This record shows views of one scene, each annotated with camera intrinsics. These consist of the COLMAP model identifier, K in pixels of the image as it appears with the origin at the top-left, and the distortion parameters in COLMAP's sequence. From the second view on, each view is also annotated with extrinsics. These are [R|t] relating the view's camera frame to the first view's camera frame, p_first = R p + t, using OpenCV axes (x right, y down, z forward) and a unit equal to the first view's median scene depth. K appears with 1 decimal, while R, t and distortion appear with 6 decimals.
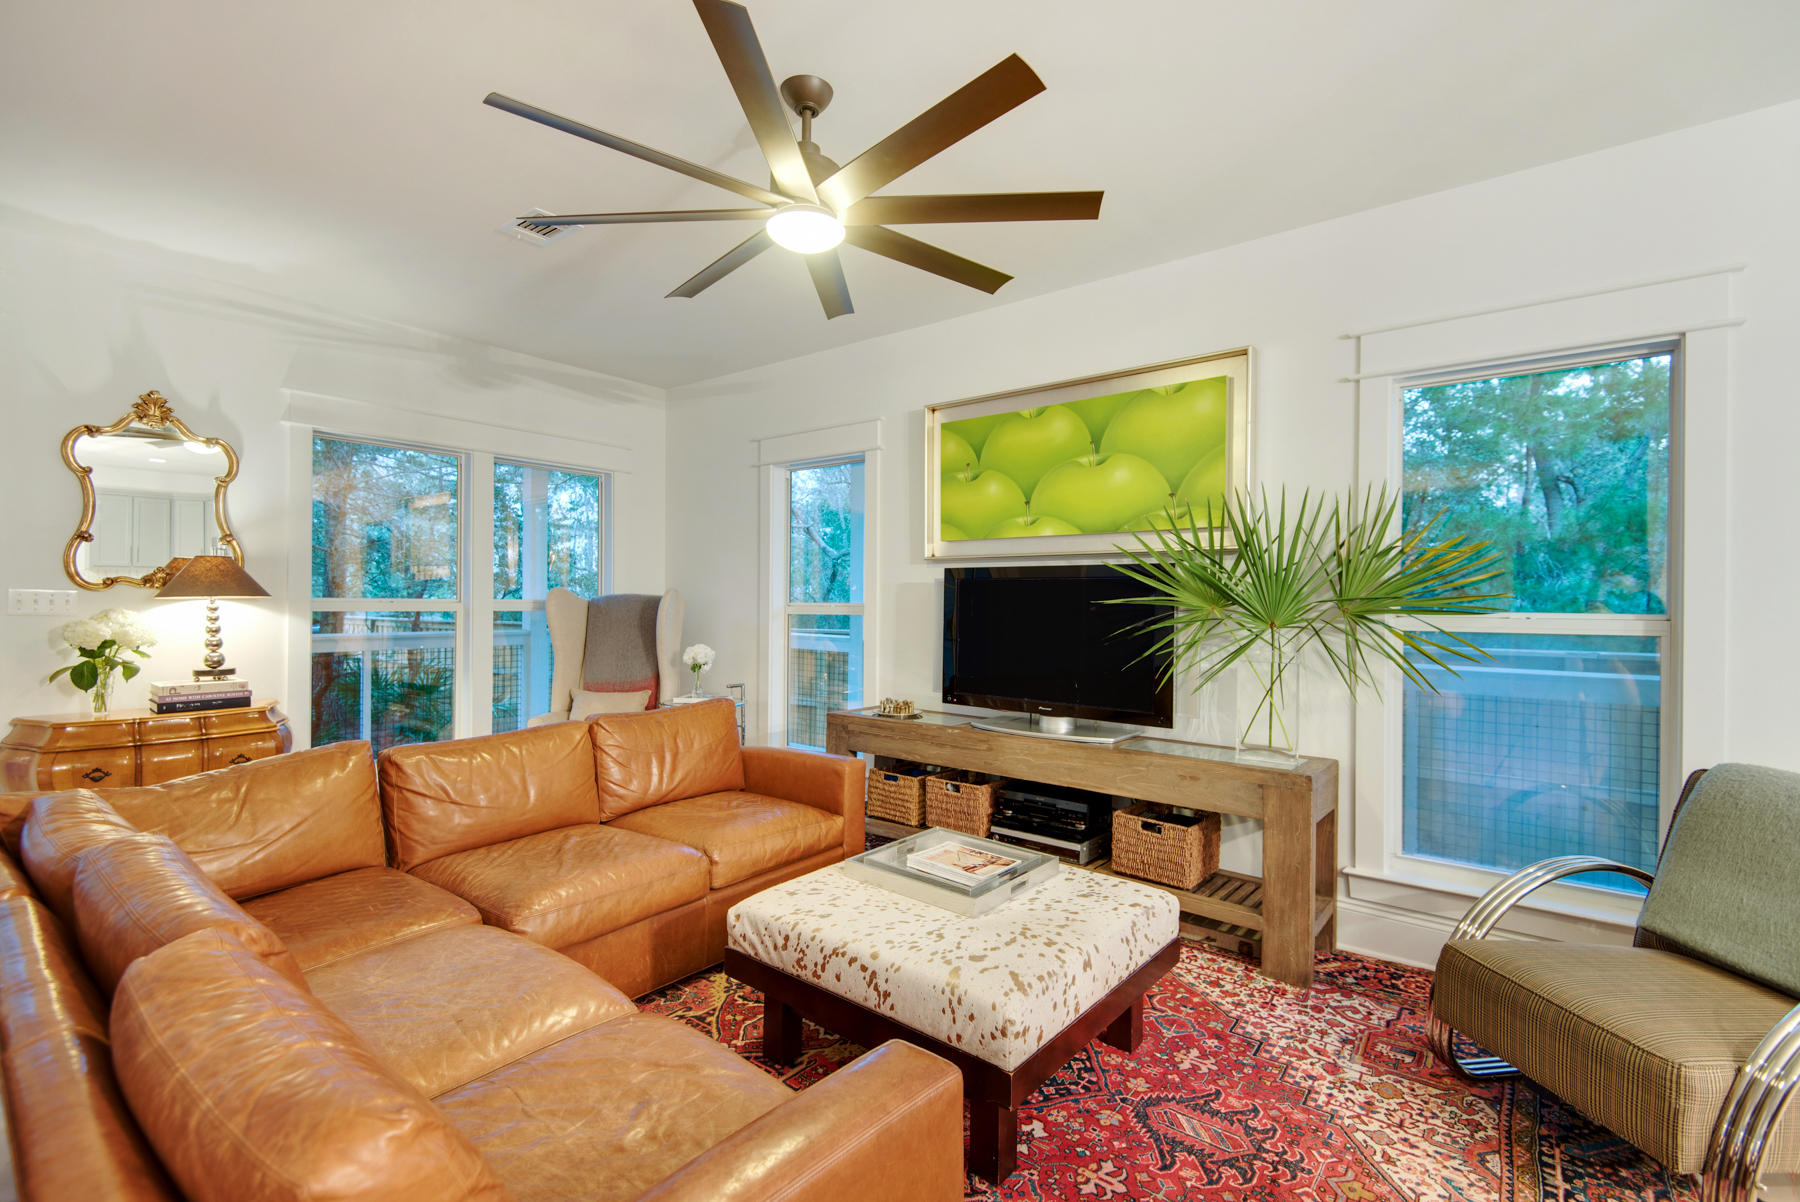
lens RADIAL K [[826.7, 0, 894.5], [0, 826.7, 613.3], [0, 0, 1]] dist [0.013329, -0.000473]
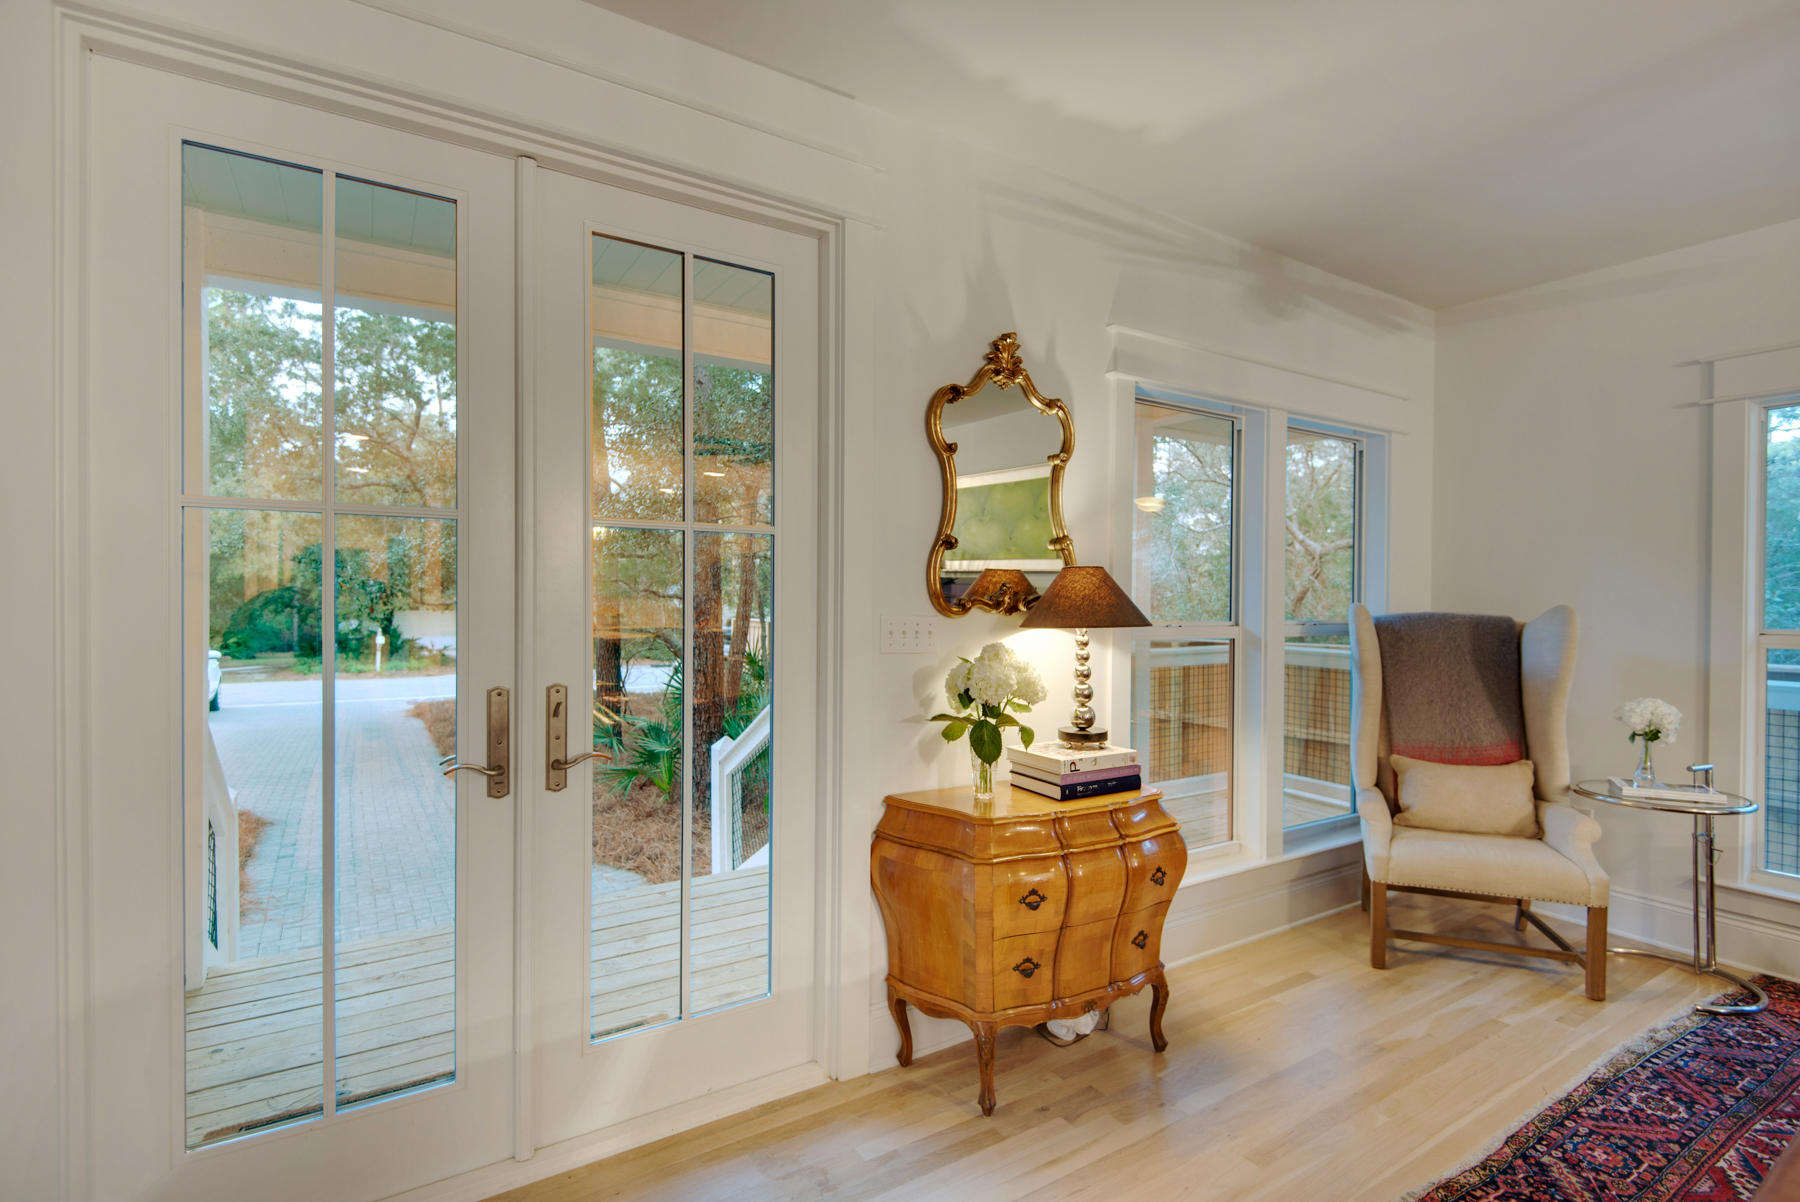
lens RADIAL K [[878.6, 0, 882.2], [0, 878.6, 594.6], [0, 0, 1]] dist [0.007343, -0.005452]
pose [[0.958624, 0.006810, -0.284595, -0.813964], [-0.008647, 0.999949, -0.005196, -0.042737], [0.284545, 0.007442, 0.958634, 0.270575]]
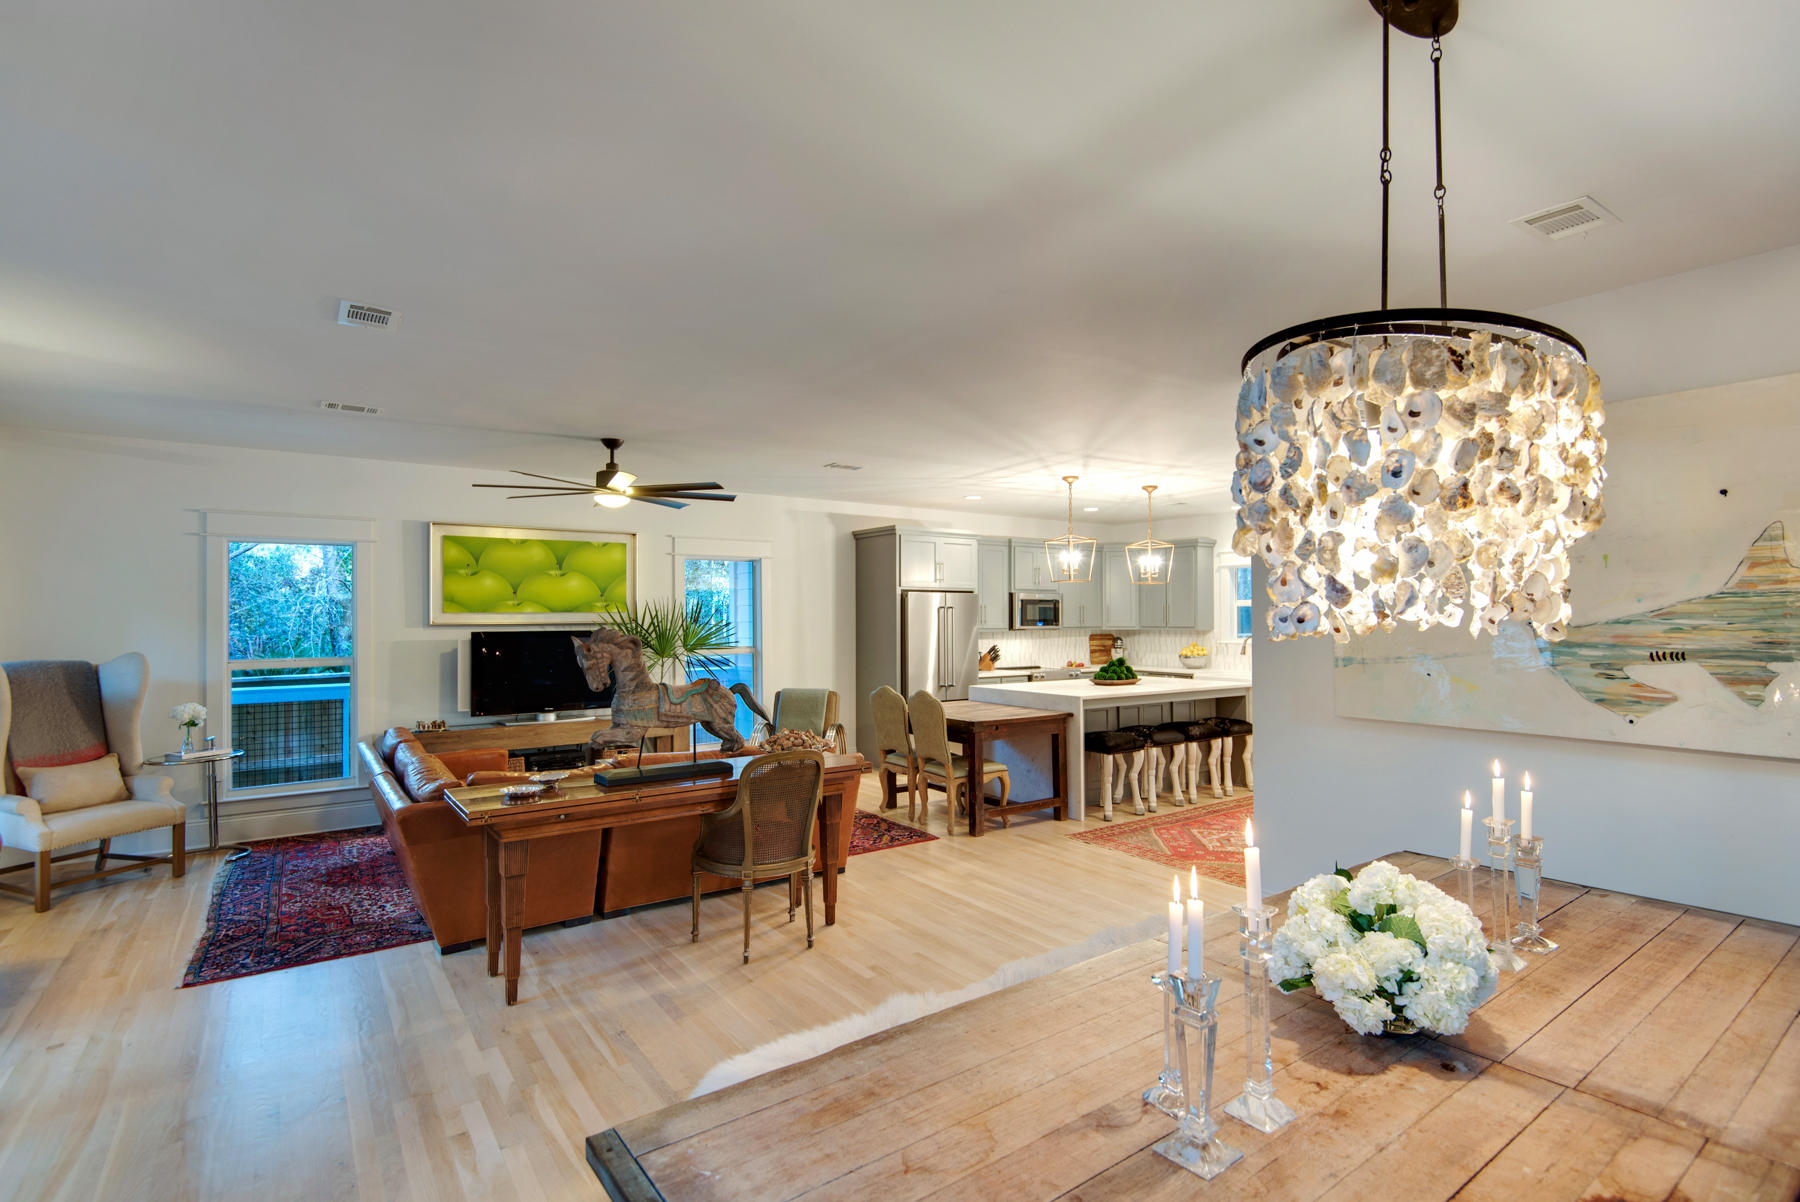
lens RADIAL K [[878.6, 0, 902.0], [0, 878.6, 603.1], [0, 0, 1]] dist [0.007343, -0.005452]
pose [[0.252876, 0.001664, 0.967497, -1.483301], [0.021575, 0.999740, -0.007358, -0.085727], [-0.967258, 0.022735, 0.252775, -0.256407]]
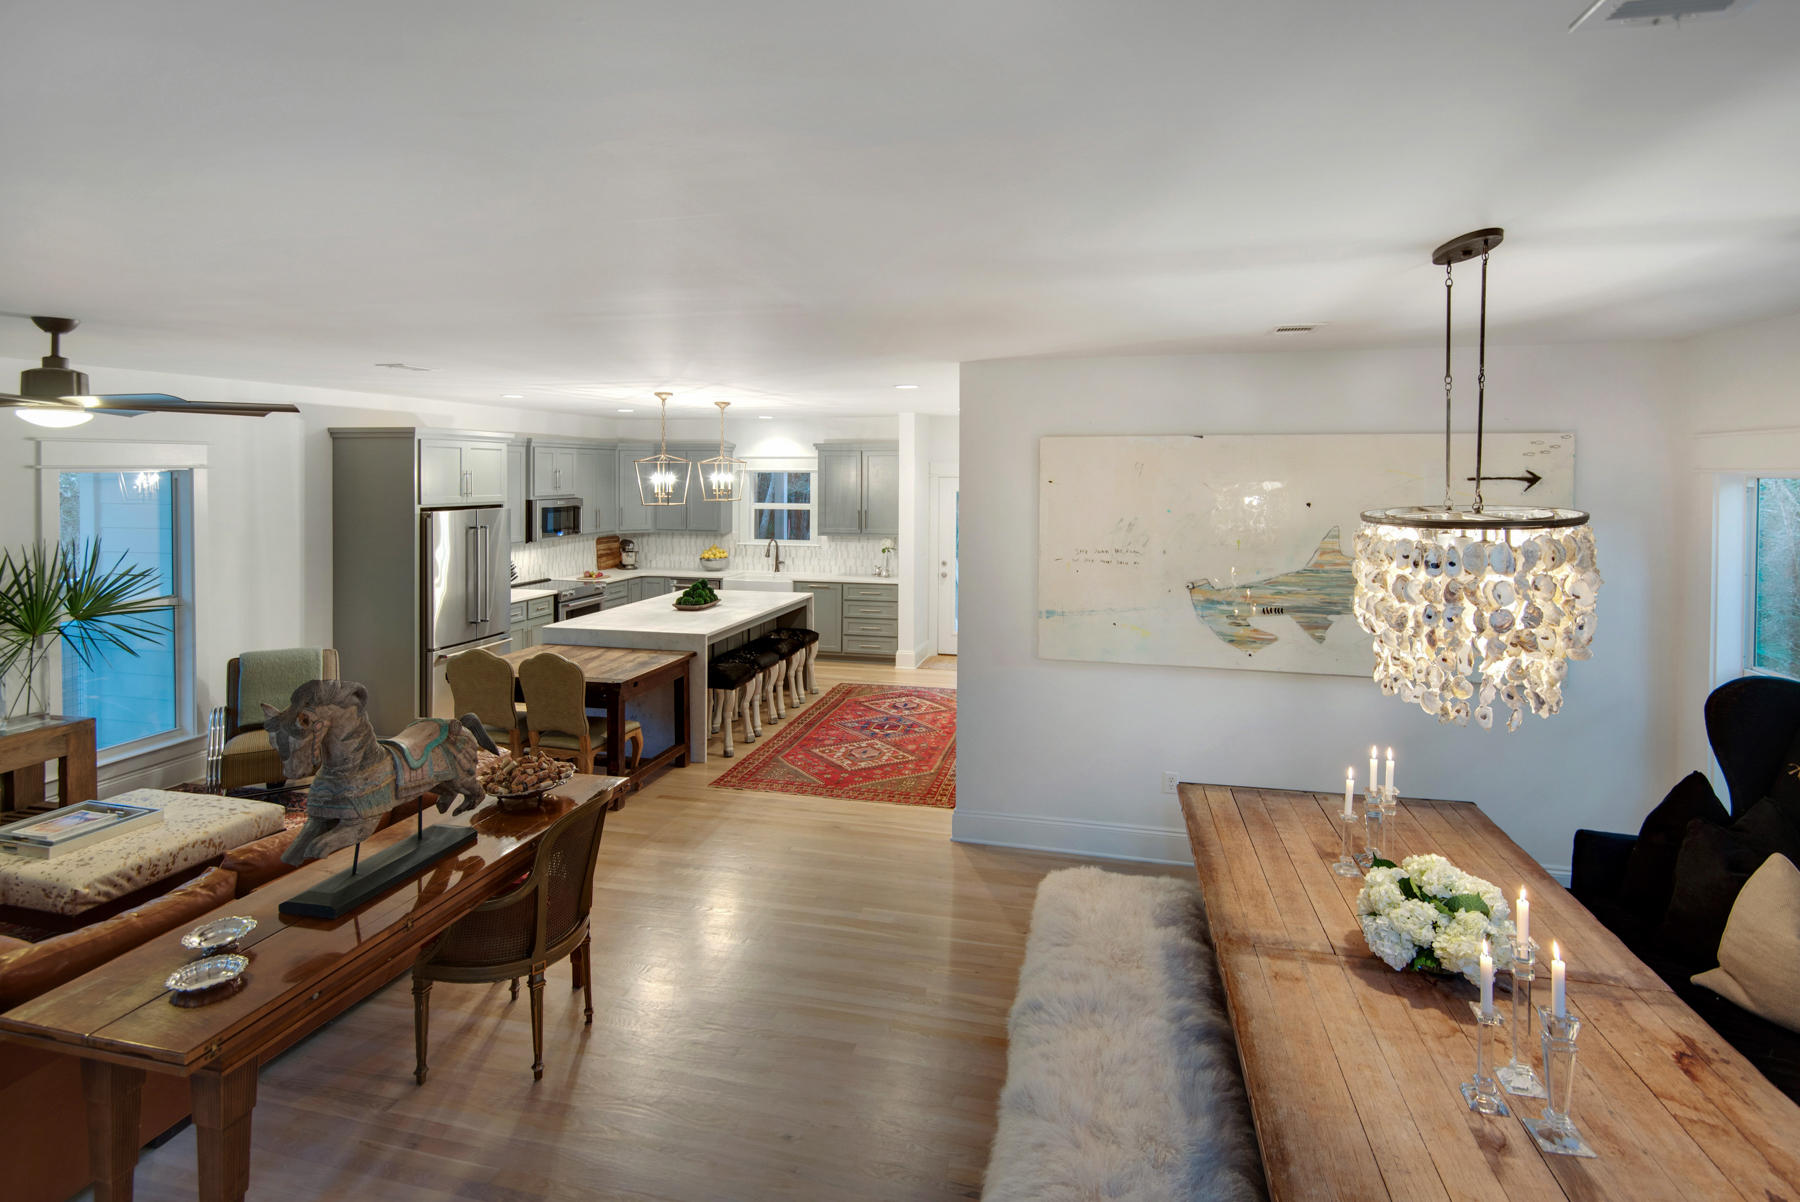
lens RADIAL K [[878.6, 0, 942.1], [0, 878.6, 494.7], [0, 0, 1]] dist [0.007343, -0.005452]
pose [[-0.454053, -0.030090, 0.890467, -1.385657], [0.006761, 0.999284, 0.037215, -0.232071], [-0.890949, 0.022918, -0.453524, 0.208582]]
